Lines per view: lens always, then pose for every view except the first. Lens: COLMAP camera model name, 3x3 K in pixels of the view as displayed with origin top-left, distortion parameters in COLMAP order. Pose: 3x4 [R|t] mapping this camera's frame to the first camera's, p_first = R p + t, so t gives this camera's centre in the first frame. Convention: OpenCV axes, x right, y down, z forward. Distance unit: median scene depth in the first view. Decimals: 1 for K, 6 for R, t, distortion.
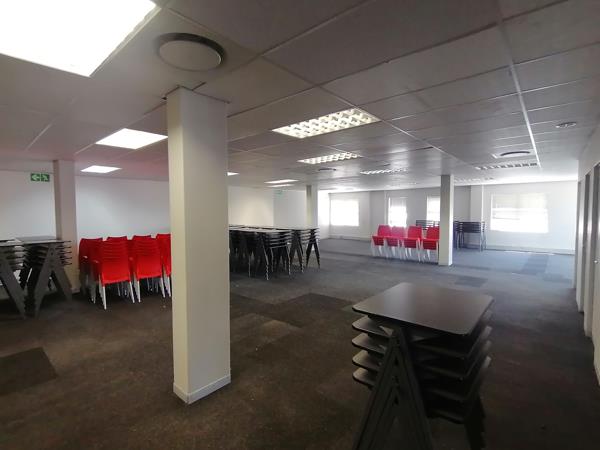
lens RADIAL K [[295.0, 0, 300.0], [0, 295.0, 225.0], [0, 0, 1]] dist [-0.014695, 0.001456]
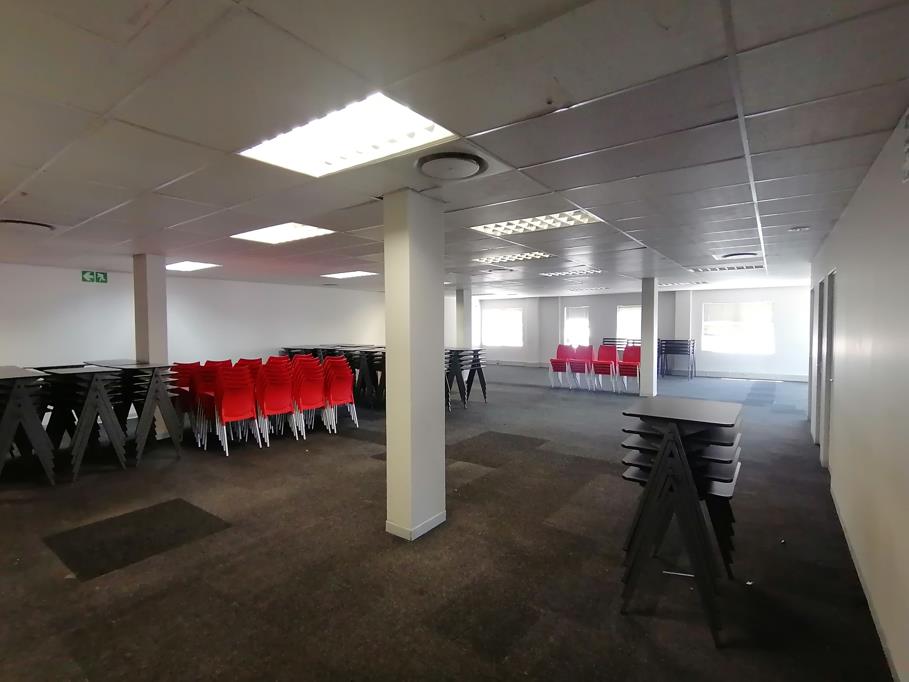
lens RADIAL K [[446.9, 0, 454.5], [0, 446.9, 341.0], [0, 0, 1]] dist [-0.014695, 0.001456]
pose [[0.996346, -0.002903, 0.085357, -0.122509], [0.003994, 0.999912, -0.012621, 0.007292], [-0.085313, 0.012916, 0.996270, -0.124320]]
